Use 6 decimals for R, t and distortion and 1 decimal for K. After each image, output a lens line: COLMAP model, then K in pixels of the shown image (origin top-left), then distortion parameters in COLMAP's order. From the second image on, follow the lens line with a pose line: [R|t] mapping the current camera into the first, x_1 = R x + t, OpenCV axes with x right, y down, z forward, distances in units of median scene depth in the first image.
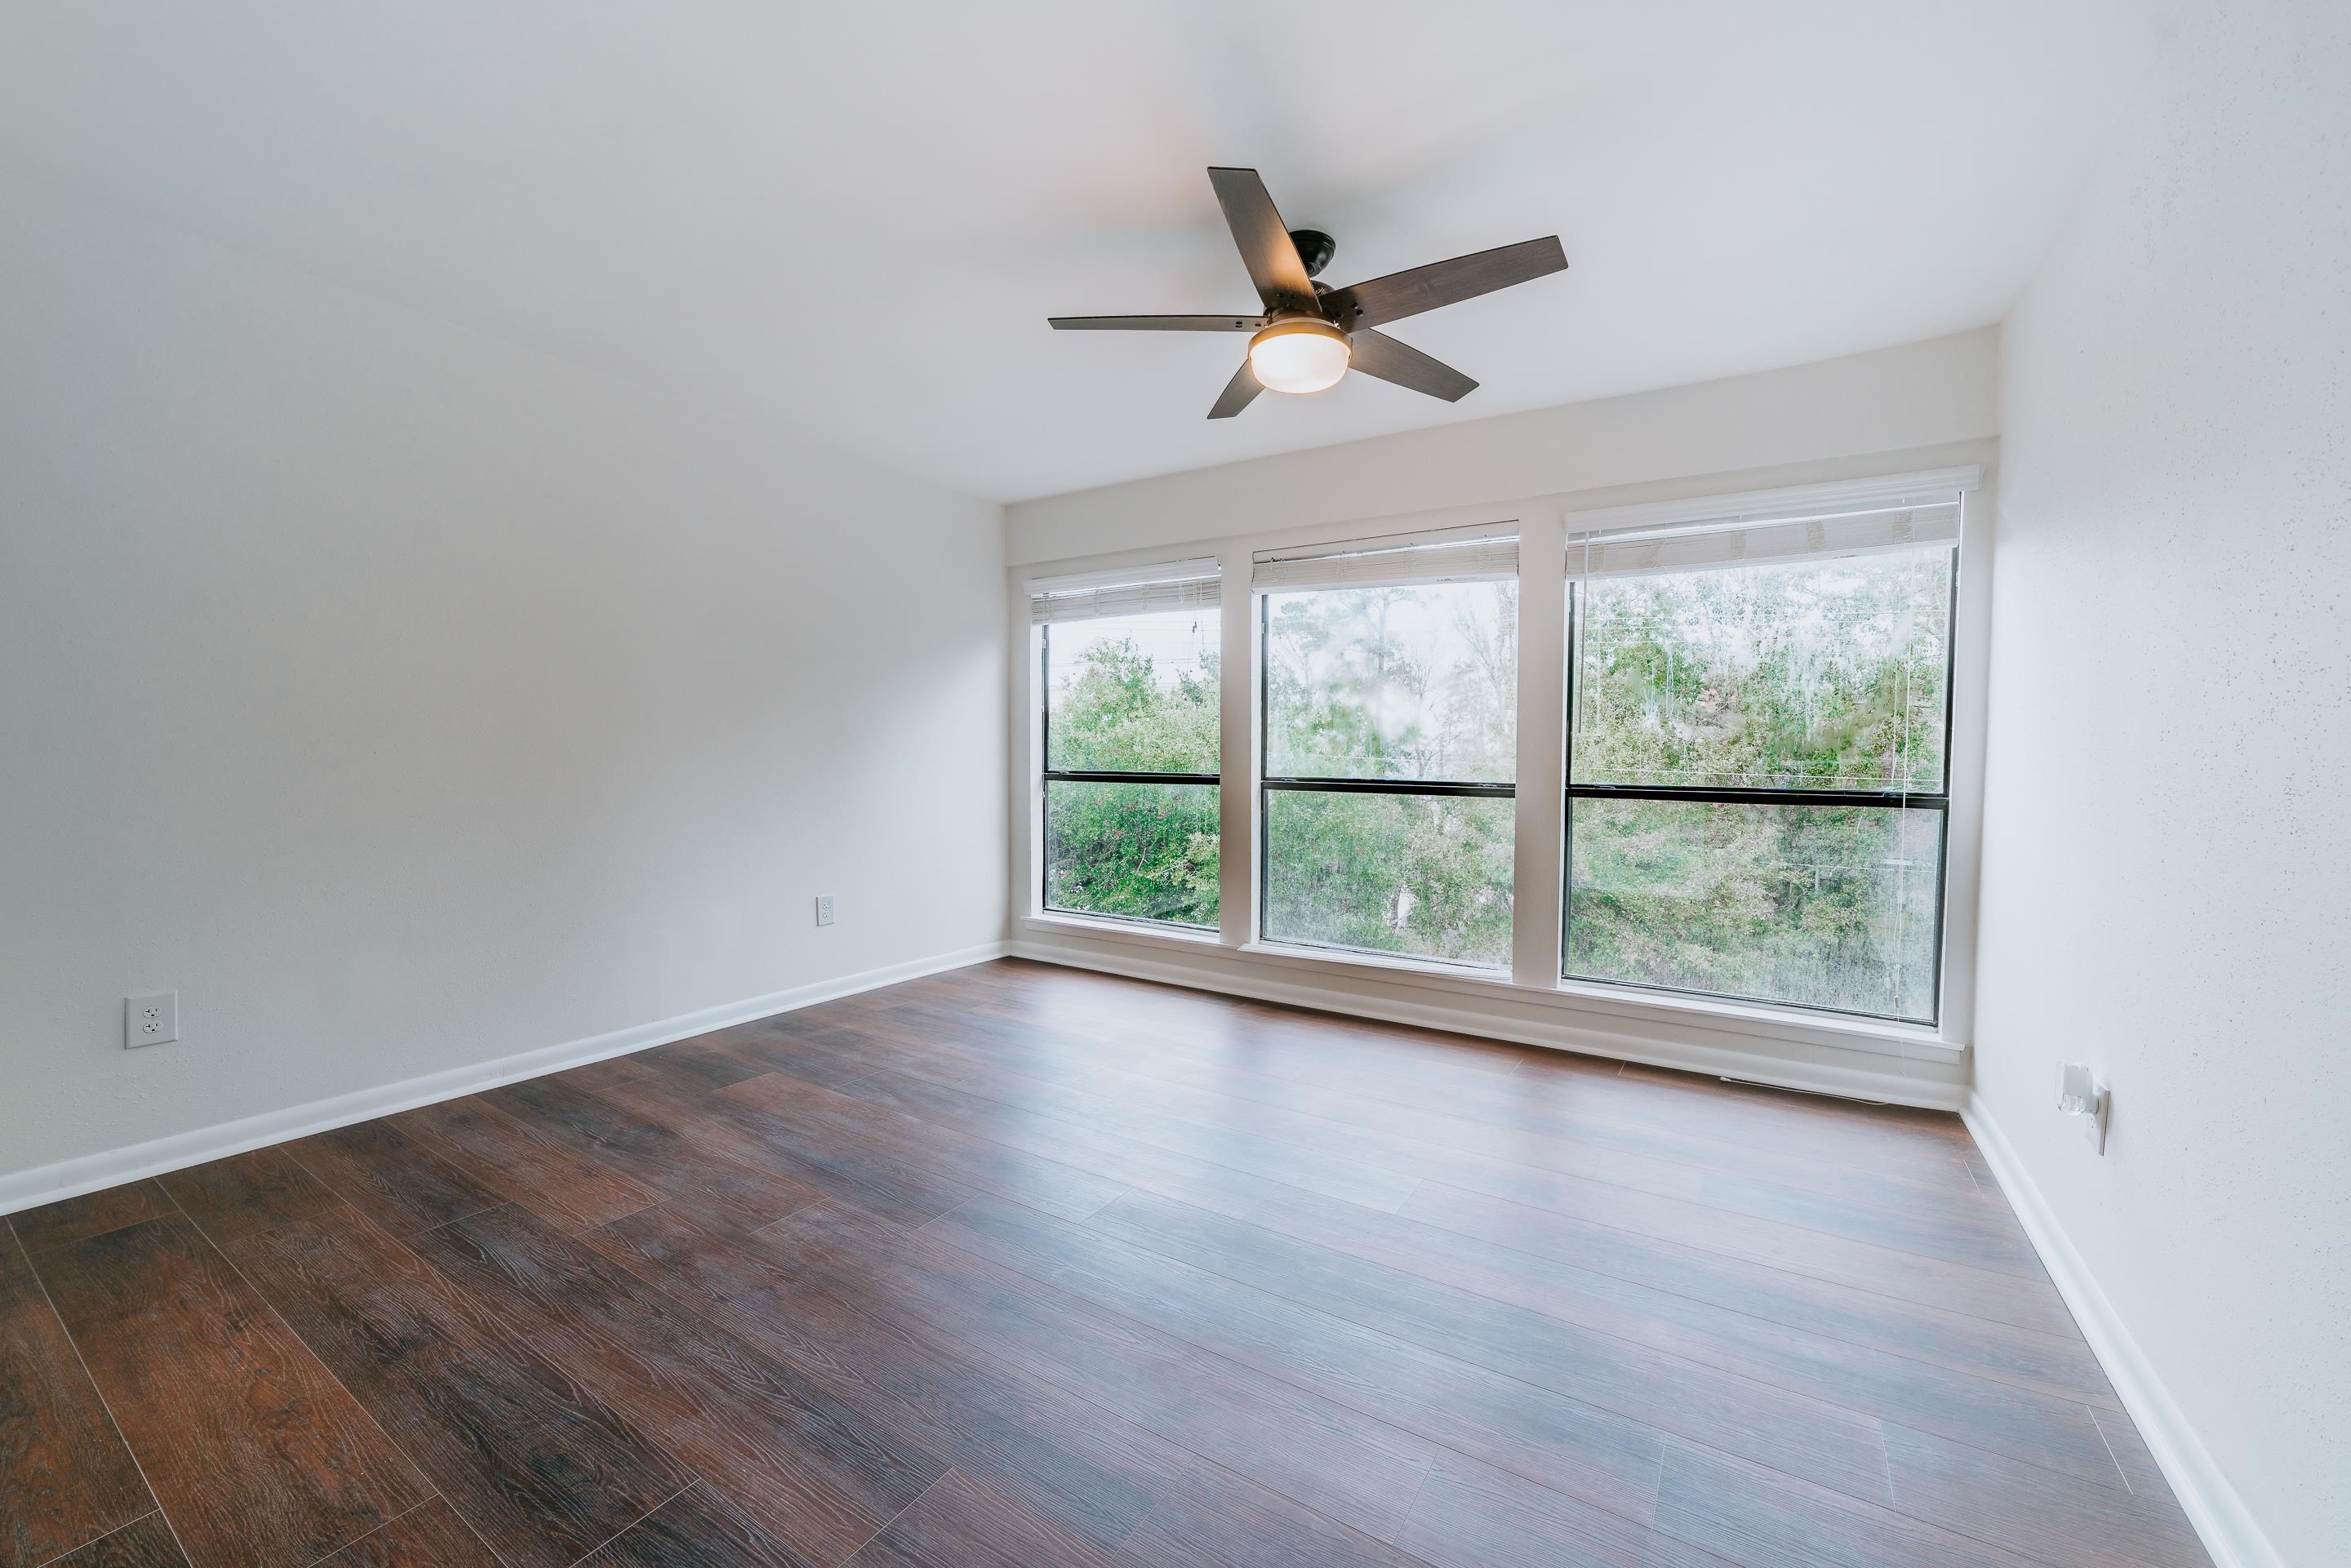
lens RADIAL K [[914.4, 0, 1181.3], [0, 914.4, 777.8], [0, 0, 1]] dist [-0.058060, 0.042047]
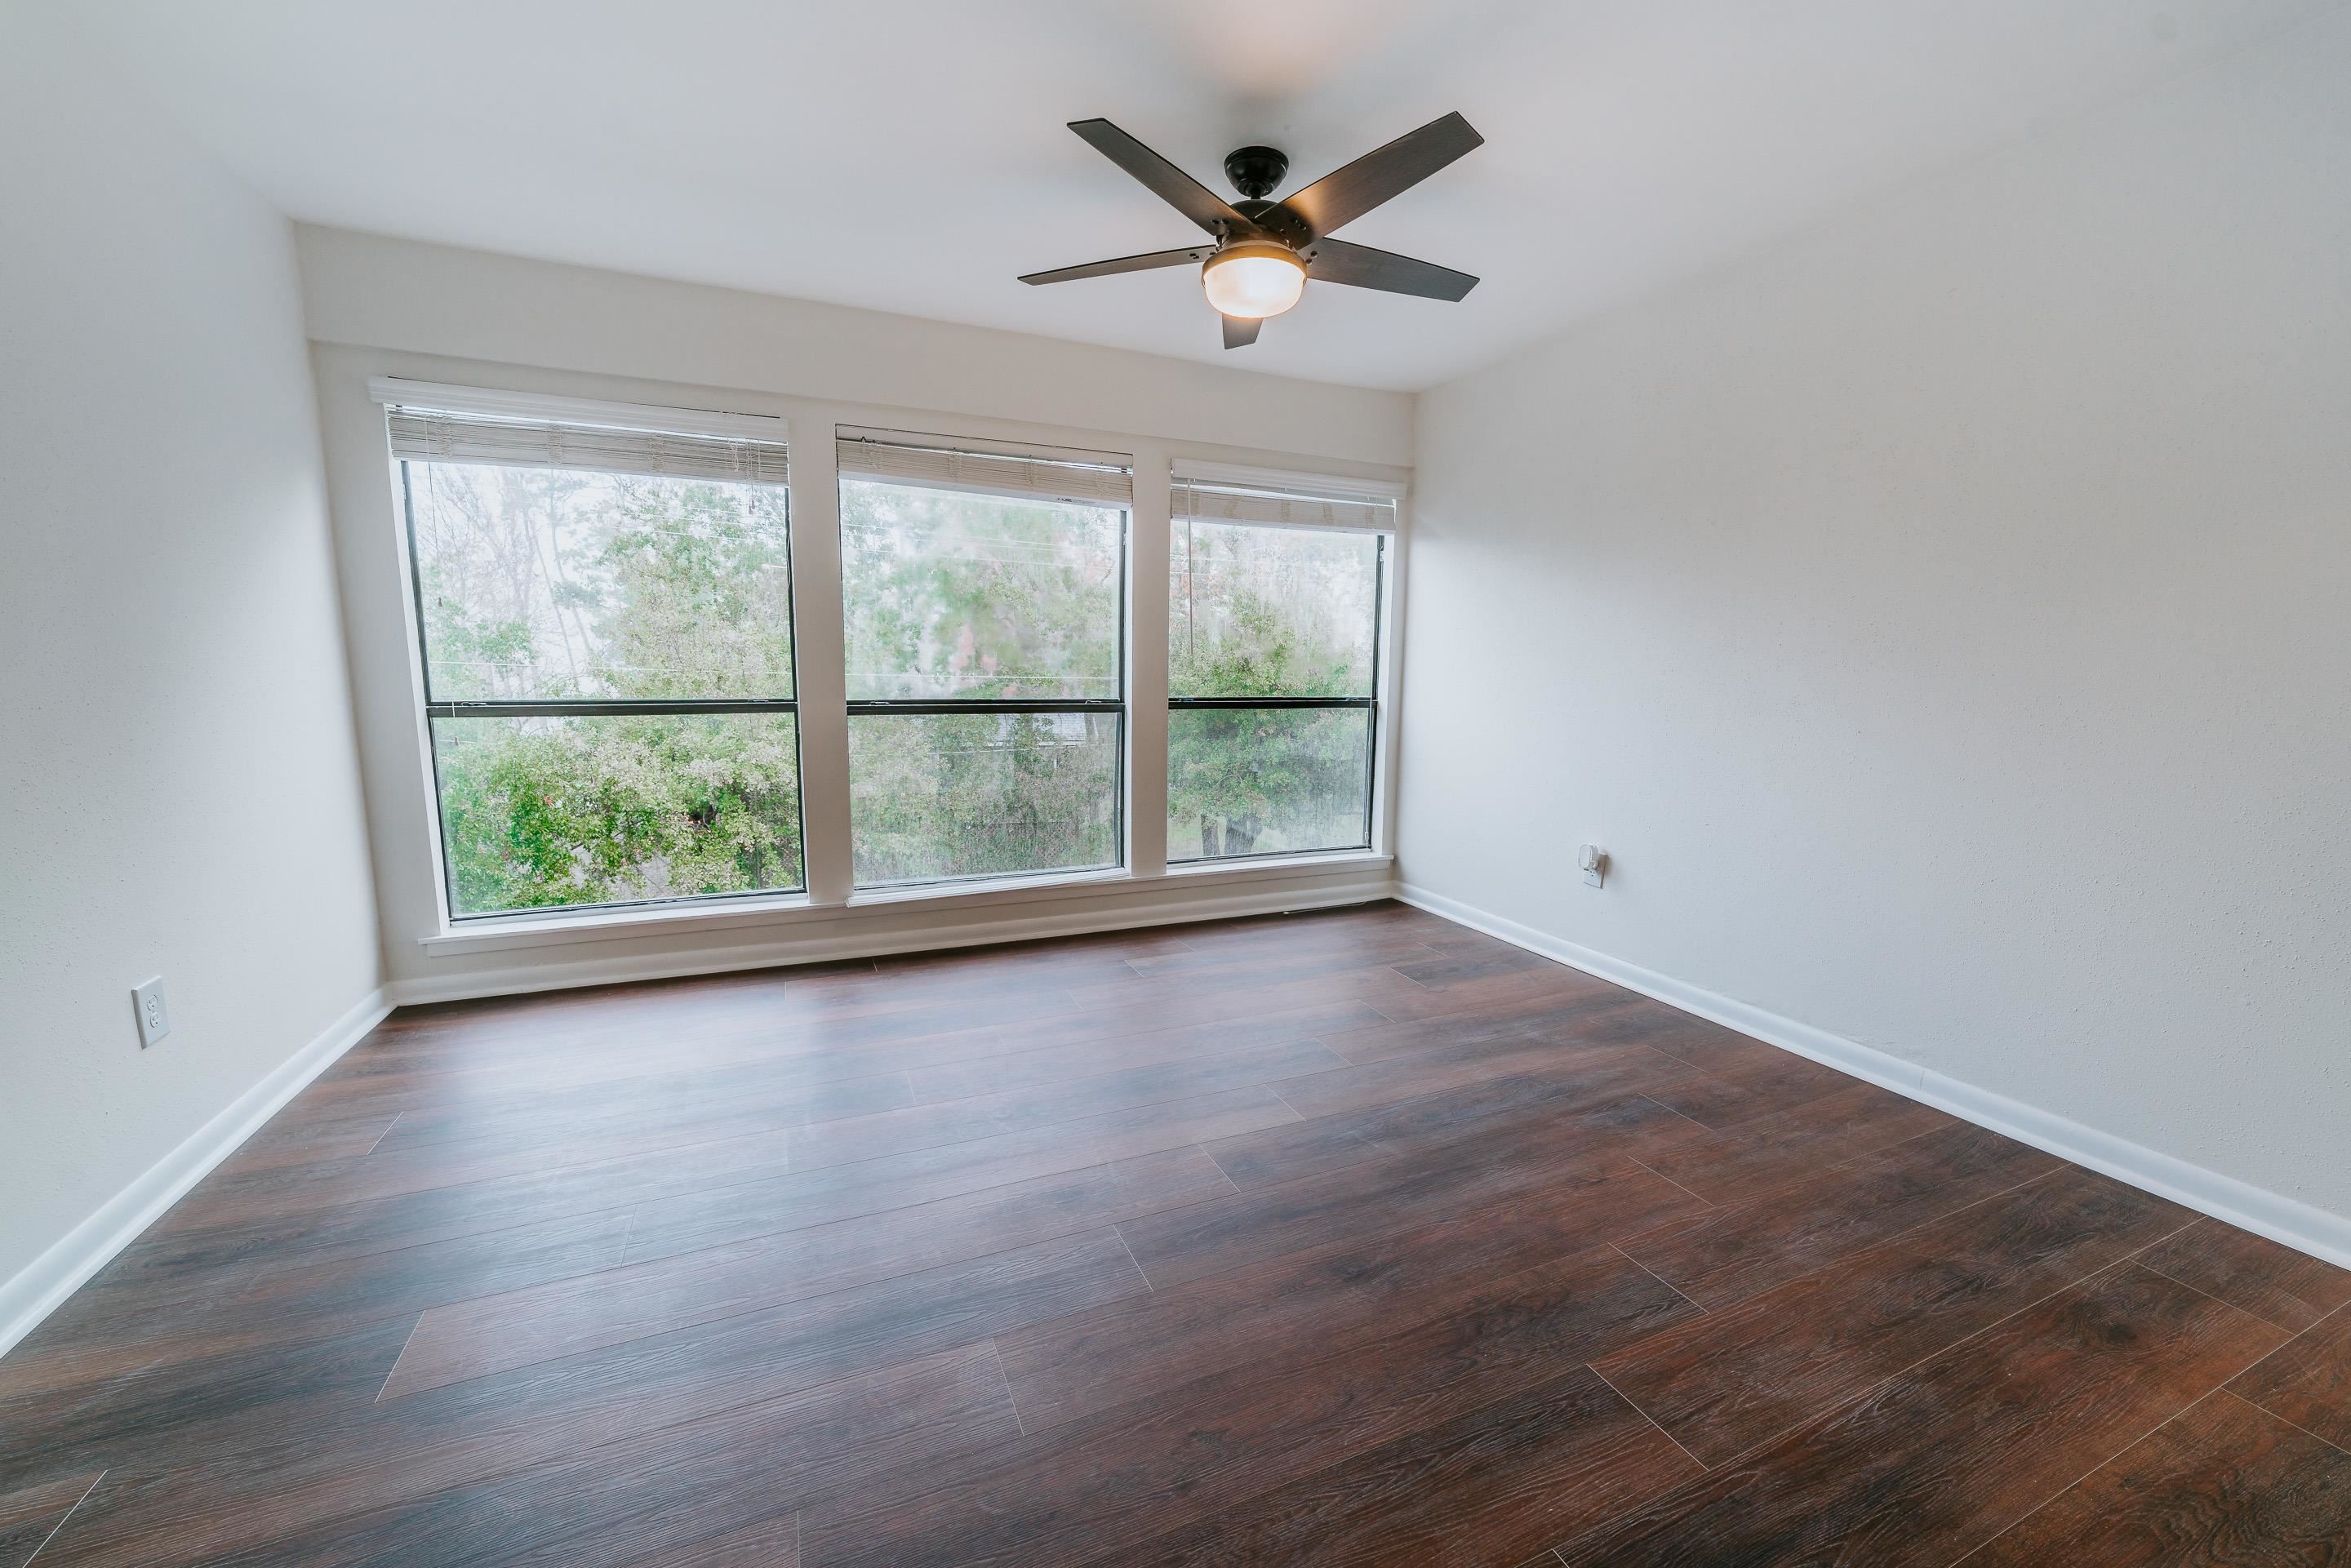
lens RADIAL K [[917.8, 0, 1166.2], [0, 917.8, 779.7], [0, 0, 1]] dist [-0.003443, 0.000046]
pose [[0.564443, -0.102361, 0.819101, -0.523335], [0.022225, 0.993807, 0.108878, -0.017016], [-0.825173, -0.043251, 0.563222, 0.321885]]
